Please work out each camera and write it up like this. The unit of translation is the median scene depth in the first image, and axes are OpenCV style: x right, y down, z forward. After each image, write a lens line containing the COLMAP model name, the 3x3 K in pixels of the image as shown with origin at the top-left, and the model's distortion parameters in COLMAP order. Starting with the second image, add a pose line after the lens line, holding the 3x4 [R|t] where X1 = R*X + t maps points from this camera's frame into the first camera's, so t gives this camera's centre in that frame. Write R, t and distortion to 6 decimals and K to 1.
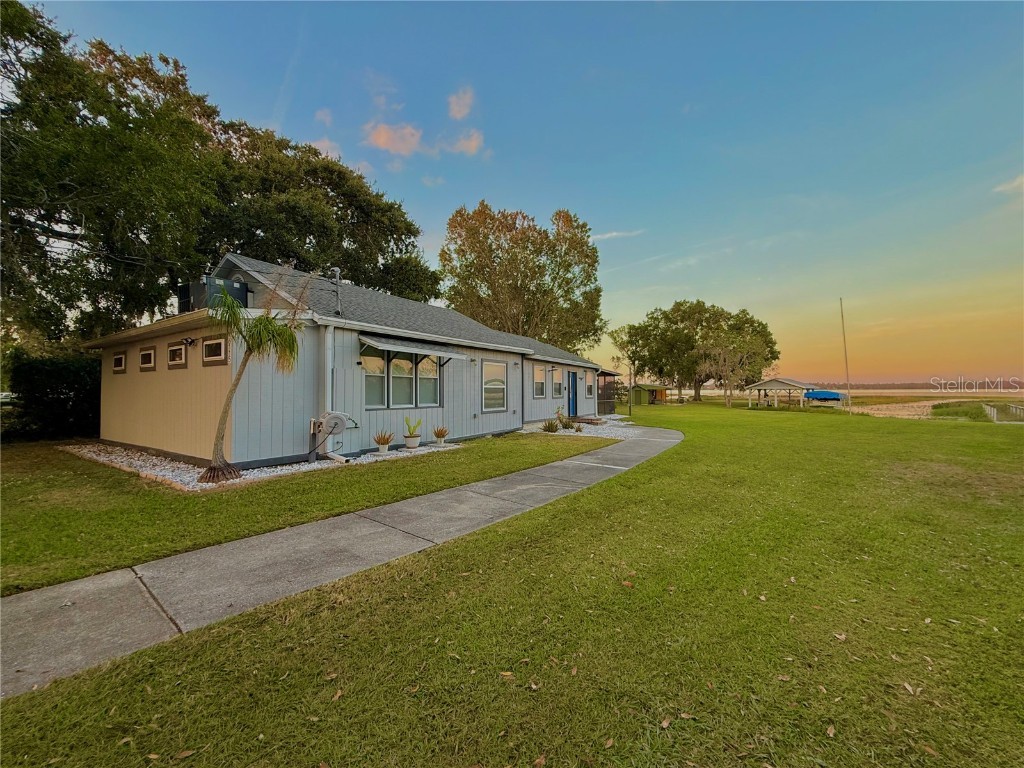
lens RADIAL K [[411.5, 0, 510.3], [0, 411.5, 373.8], [0, 0, 1]] dist [0.002416, -0.000018]
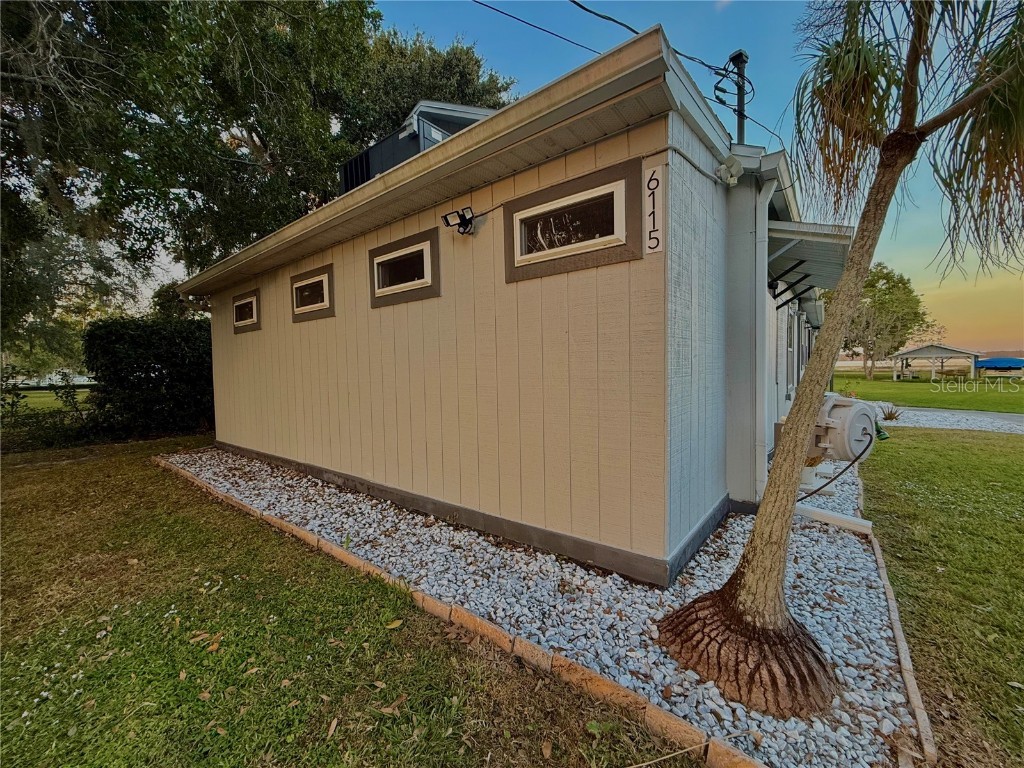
lens RADIAL K [[411.5, 0, 507.1], [0, 411.5, 381.0], [0, 0, 1]] dist [0.002416, -0.000018]
pose [[0.994866, -0.013784, -0.100260, -0.113983], [0.020993, 0.997240, 0.071209, 0.007236], [0.099002, -0.072948, 0.992410, 0.099525]]
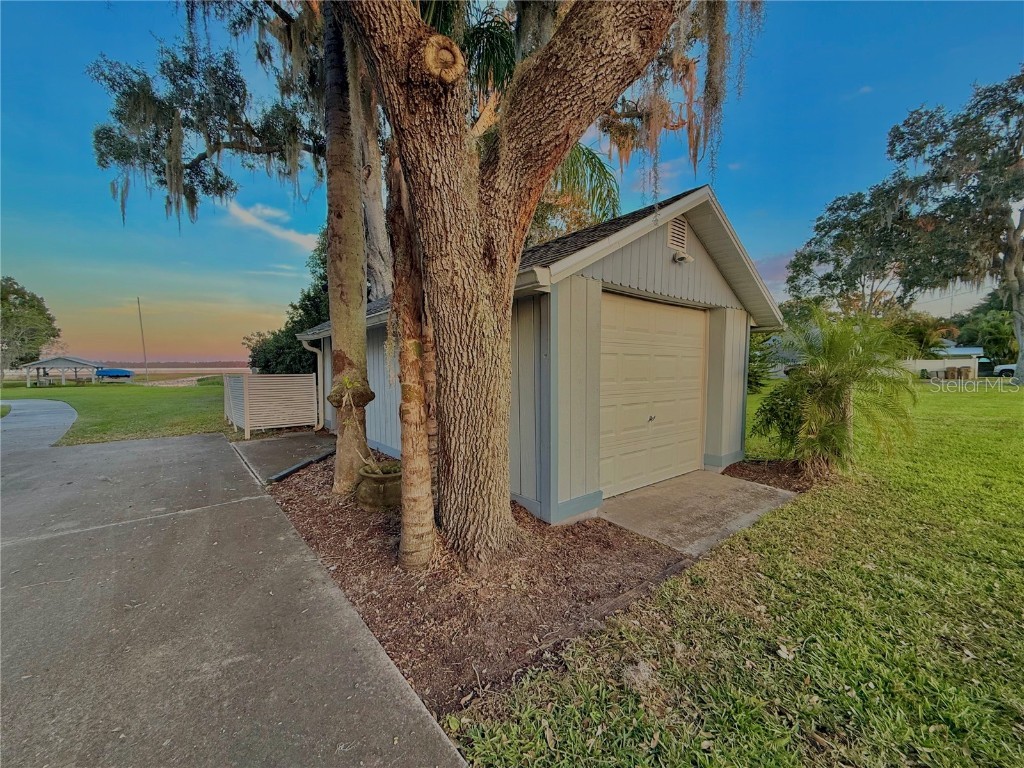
lens RADIAL K [[411.5, 0, 511.8], [0, 411.5, 385.3], [0, 0, 1]] dist [0.002416, -0.000018]
pose [[0.113288, -0.047834, 0.992410, -0.229510], [-0.030717, 0.998194, 0.051619, -0.005467], [-0.993087, -0.036331, 0.111614, -0.199463]]
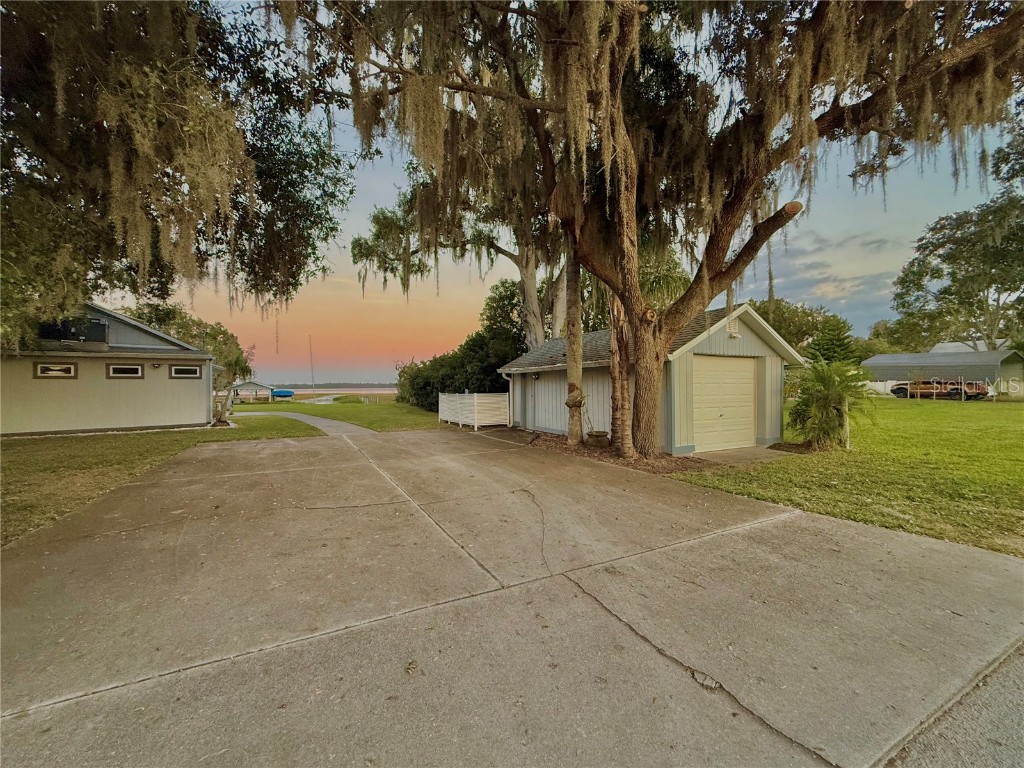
lens RADIAL K [[411.5, 0, 512.3], [0, 411.5, 383.2], [0, 0, 1]] dist [0.002416, -0.000018]
pose [[0.307748, 0.003938, 0.951460, -0.339834], [-0.023814, 0.999710, 0.003565, -0.006887], [-0.951170, -0.023756, 0.307753, -0.188007]]
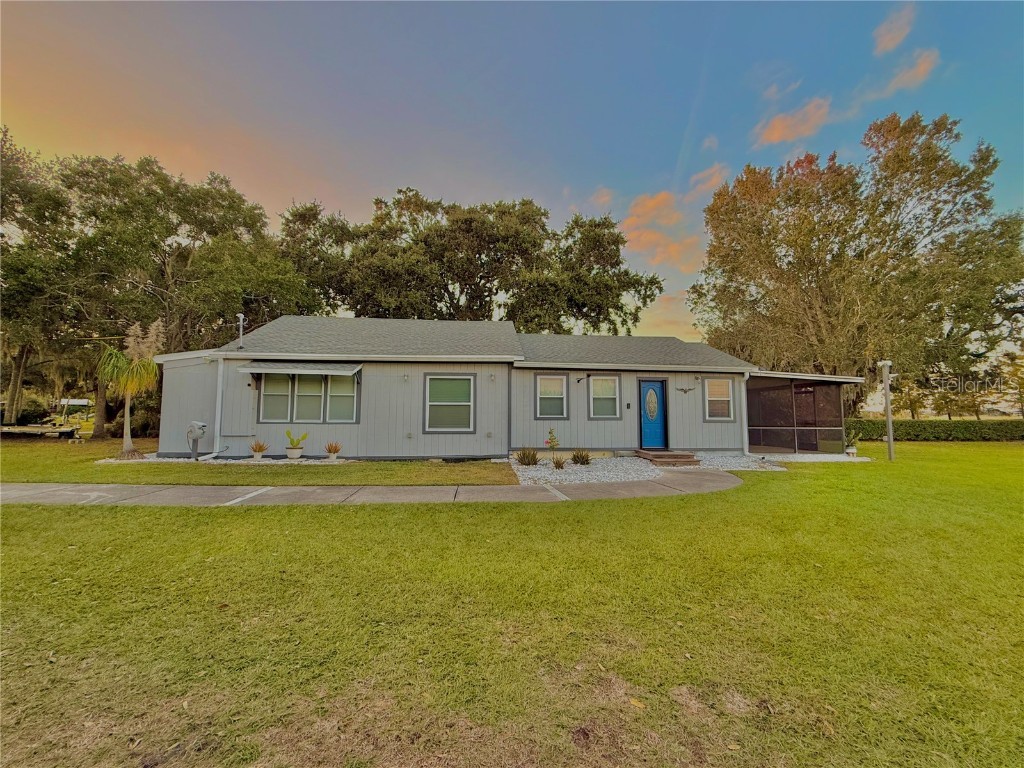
lens RADIAL K [[411.5, 0, 514.5], [0, 411.5, 381.8], [0, 0, 1]] dist [0.002416, -0.000018]
pose [[0.608441, -0.061795, -0.791190, 0.222617], [0.029822, 0.998040, -0.055018, 0.010868], [0.793039, 0.009880, 0.609091, 0.170674]]
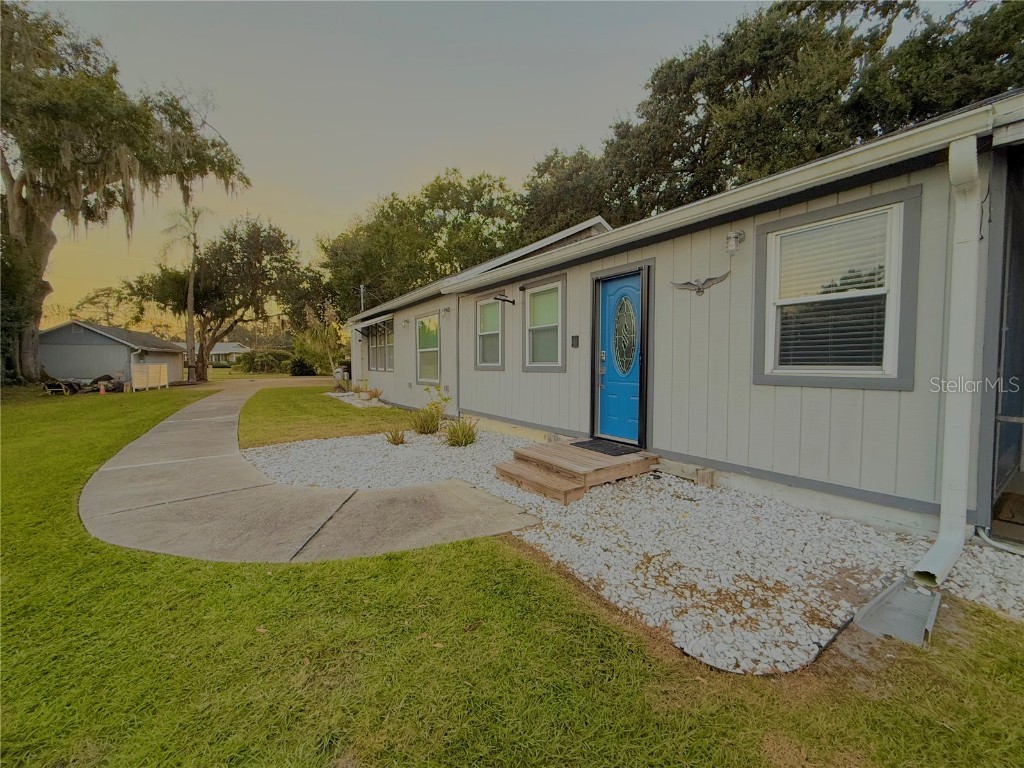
lens RADIAL K [[411.5, 0, 510.7], [0, 411.5, 382.2], [0, 0, 1]] dist [0.002416, -0.000018]
pose [[-0.393533, 0.047829, -0.918065, 0.175698], [0.045371, 0.998439, 0.032568, 0.021503], [0.918190, -0.028837, -0.395089, 0.426687]]
